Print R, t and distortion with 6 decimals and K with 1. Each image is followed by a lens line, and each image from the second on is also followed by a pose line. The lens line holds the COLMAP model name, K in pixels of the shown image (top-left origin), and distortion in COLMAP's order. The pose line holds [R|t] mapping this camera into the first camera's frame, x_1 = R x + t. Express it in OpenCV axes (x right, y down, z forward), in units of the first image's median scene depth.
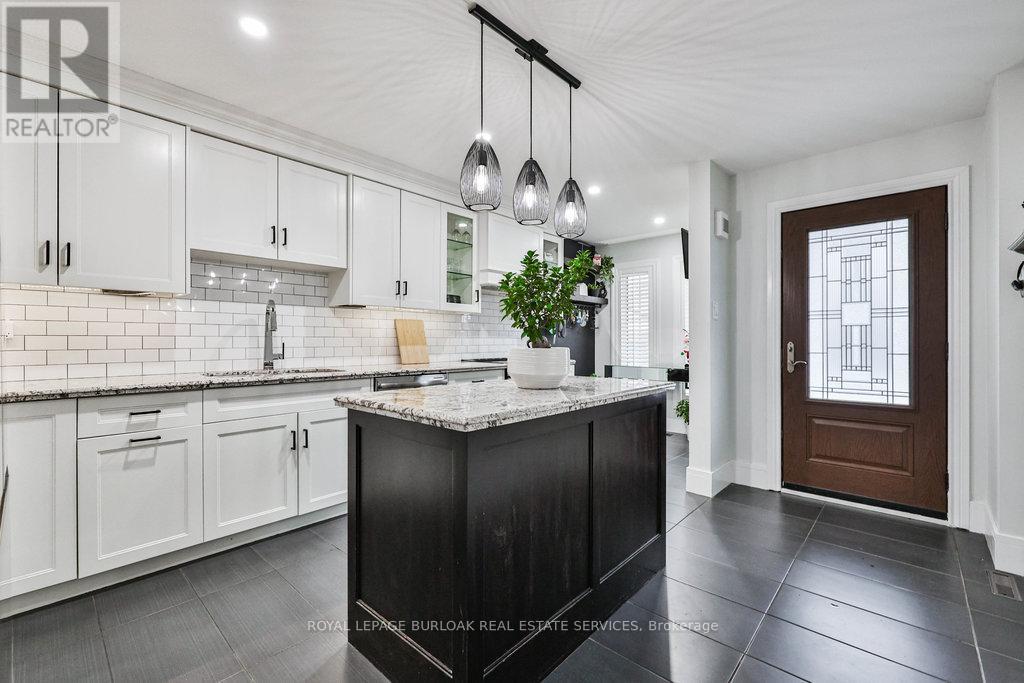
lens RADIAL K [[458.9, 0, 494.0], [0, 458.9, 340.3], [0, 0, 1]] dist [-0.000291, -0.000105]
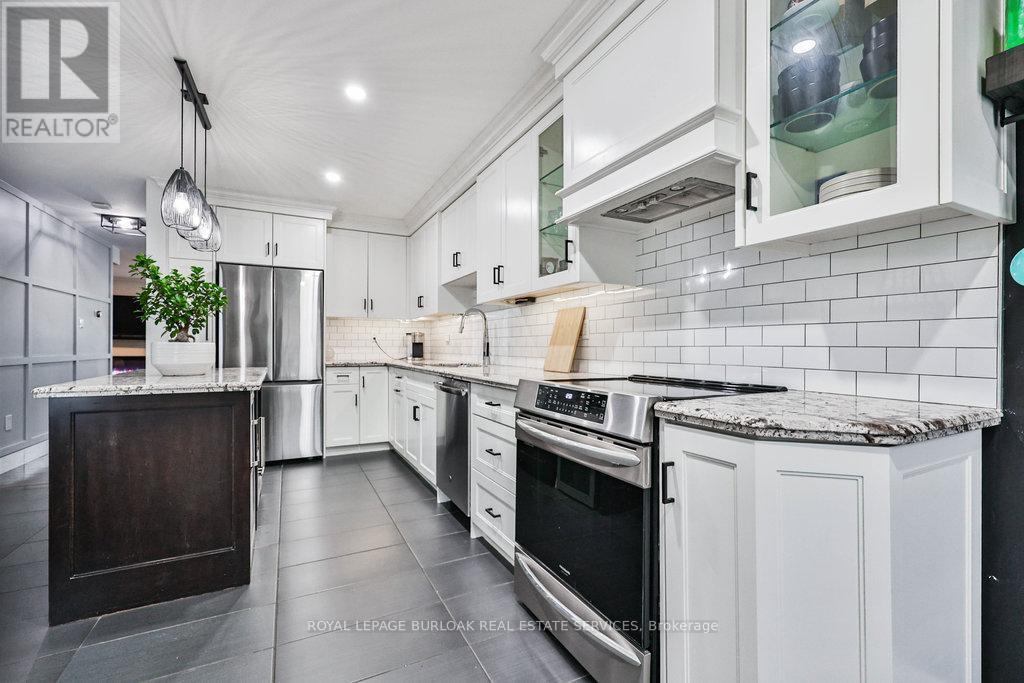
lens RADIAL K [[466.6, 0, 591.3], [0, 466.6, 345.3], [0, 0, 1]] dist [-0.000403, -0.000089]
pose [[-0.283050, -0.001622, -0.959104, 0.531037], [0.002479, 0.999994, -0.002423, 0.013811], [0.959102, -0.003064, -0.283044, 1.337748]]
